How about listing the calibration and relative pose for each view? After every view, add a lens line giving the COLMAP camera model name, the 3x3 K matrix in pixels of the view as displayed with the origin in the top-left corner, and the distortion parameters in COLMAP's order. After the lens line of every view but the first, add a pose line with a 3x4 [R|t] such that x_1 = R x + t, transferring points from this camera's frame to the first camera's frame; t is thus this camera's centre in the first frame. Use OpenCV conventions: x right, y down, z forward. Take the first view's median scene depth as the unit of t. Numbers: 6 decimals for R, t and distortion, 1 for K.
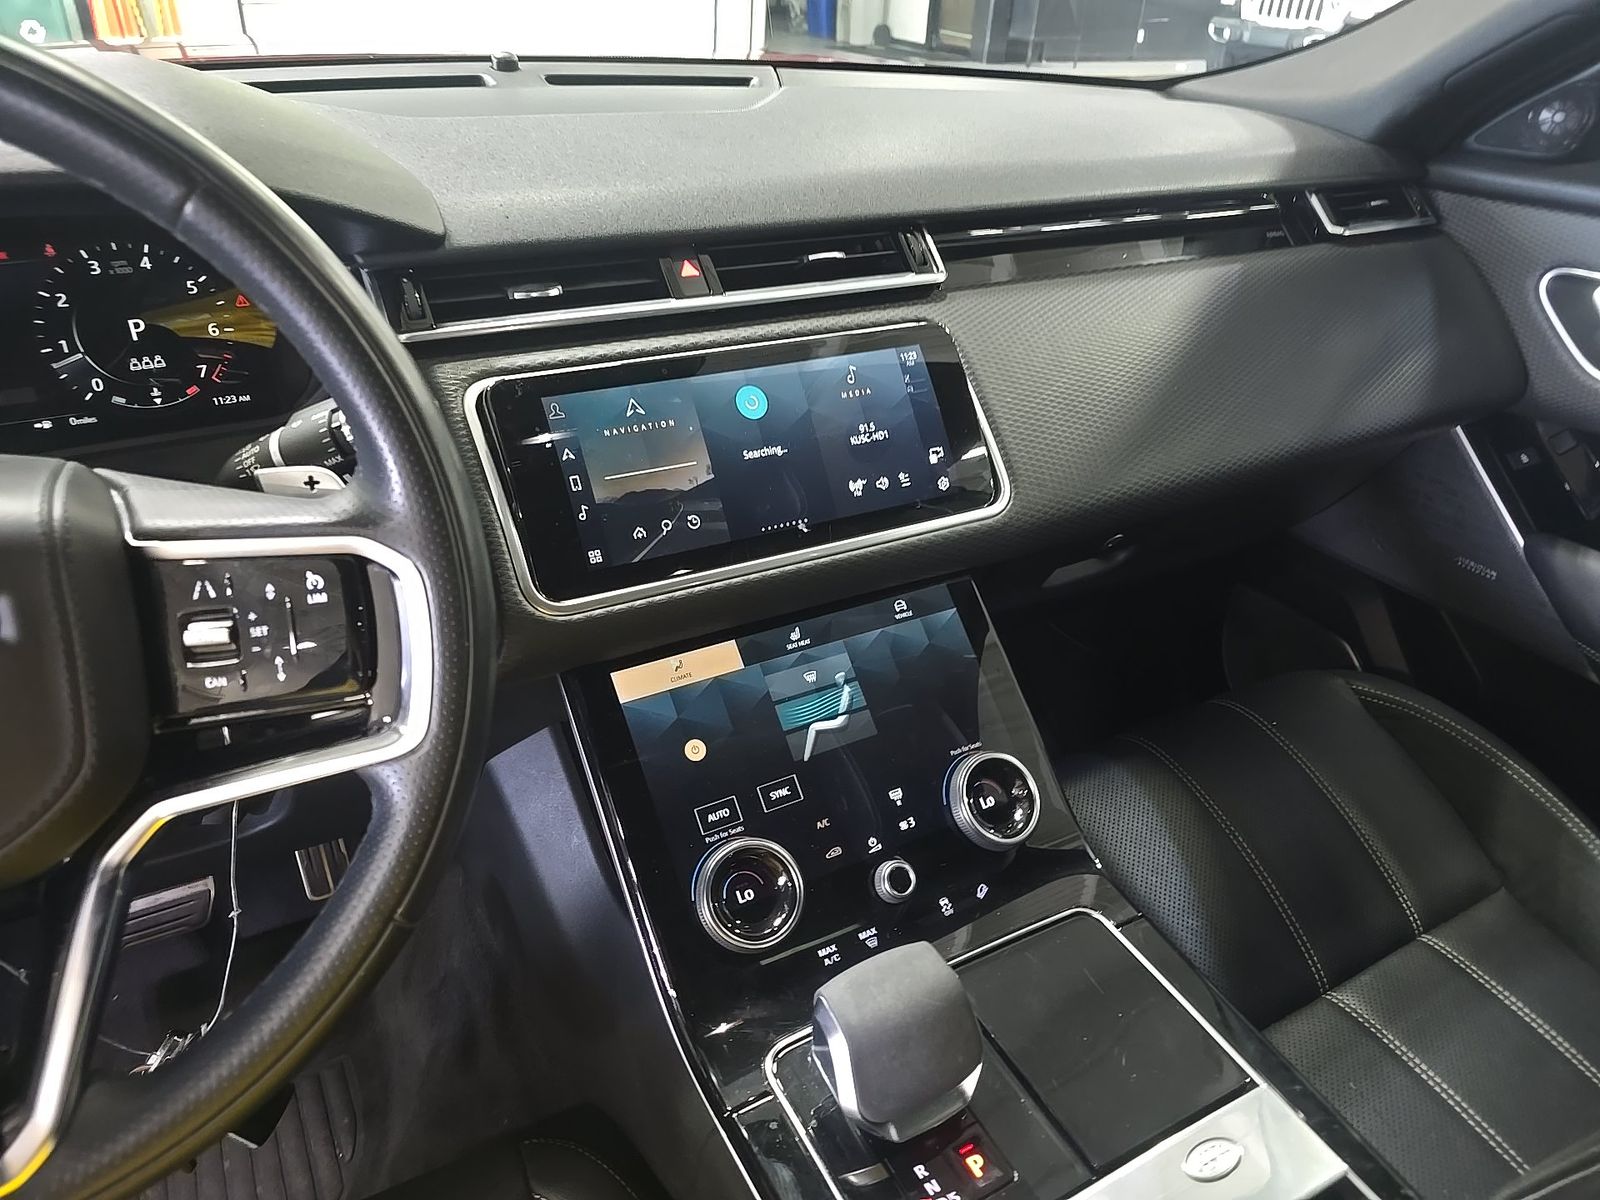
lens RADIAL K [[1067.2, 0, 793.4], [0, 1067.2, 591.6], [0, 0, 1]] dist [0.012227, -0.014886]
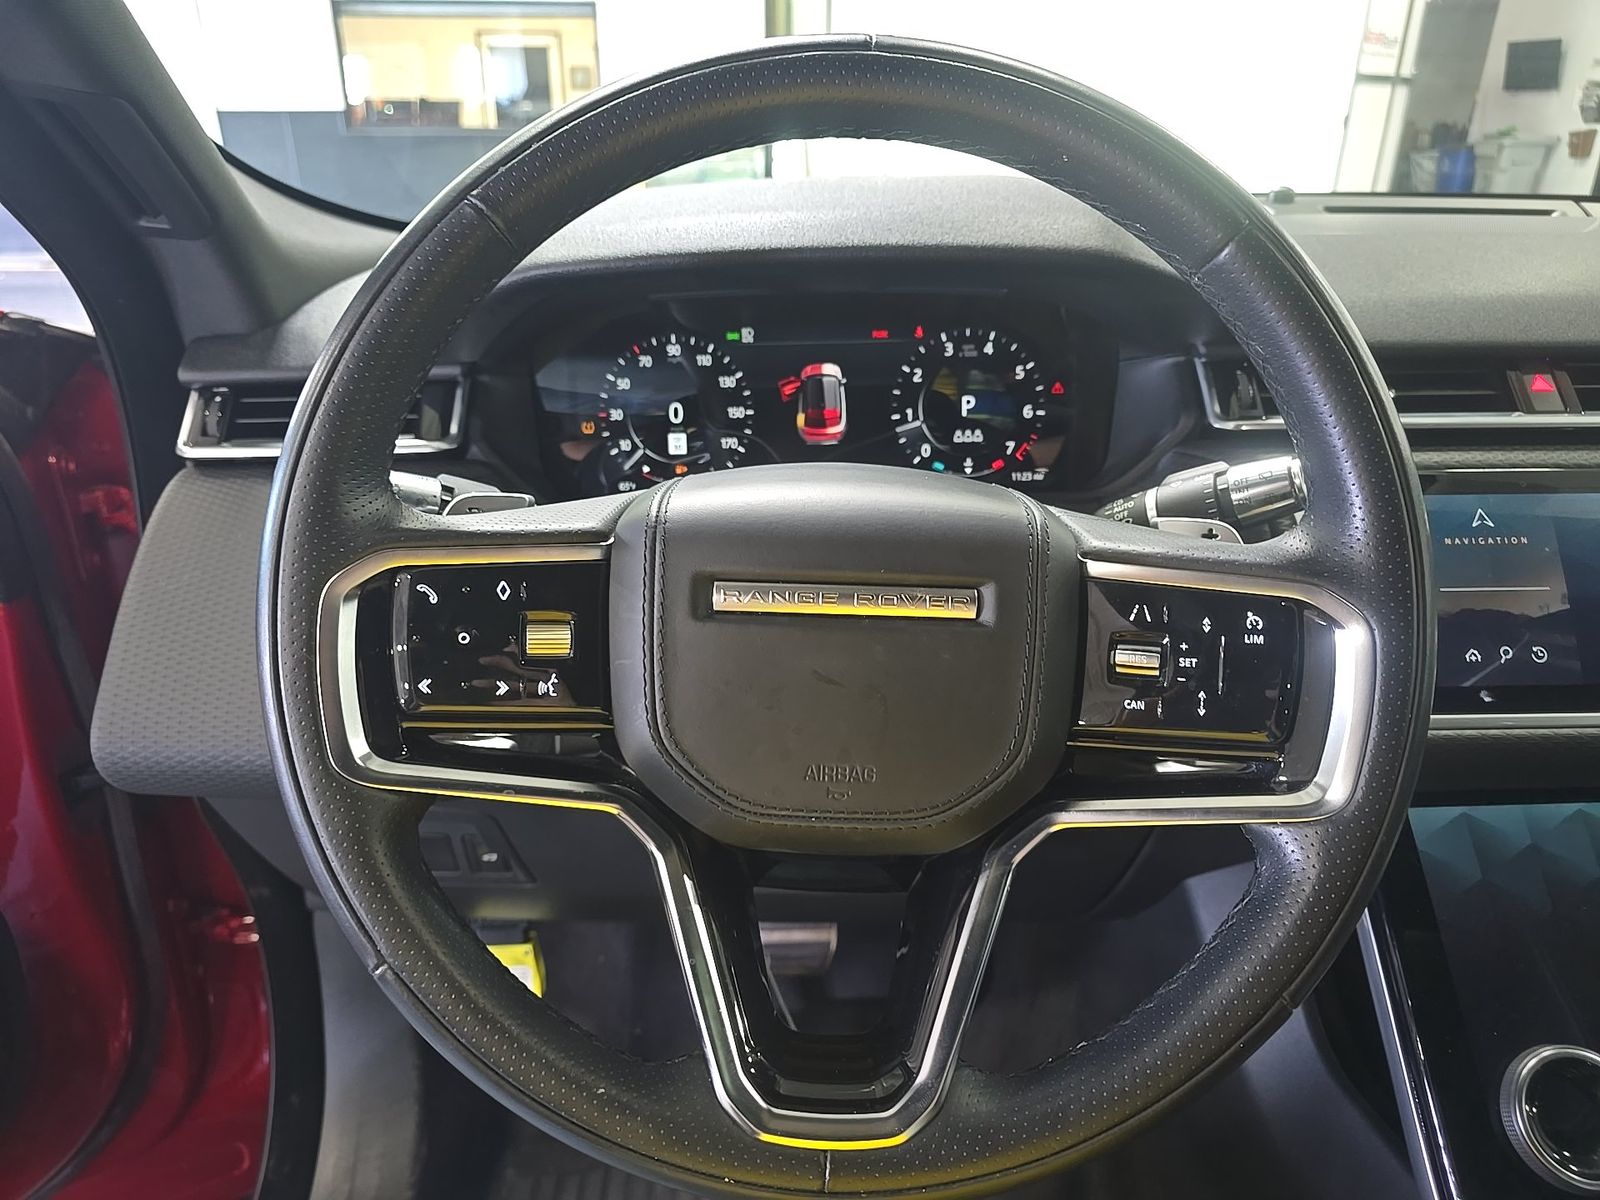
lens RADIAL K [[1067.2, 0, 791.0], [0, 1067.2, 594.7], [0, 0, 1]] dist [0.012227, -0.014886]
pose [[0.896311, 0.132074, -0.423300, -0.284894], [-0.197506, 0.973600, -0.114435, 0.110431], [0.397010, 0.186173, 0.898734, -0.033864]]
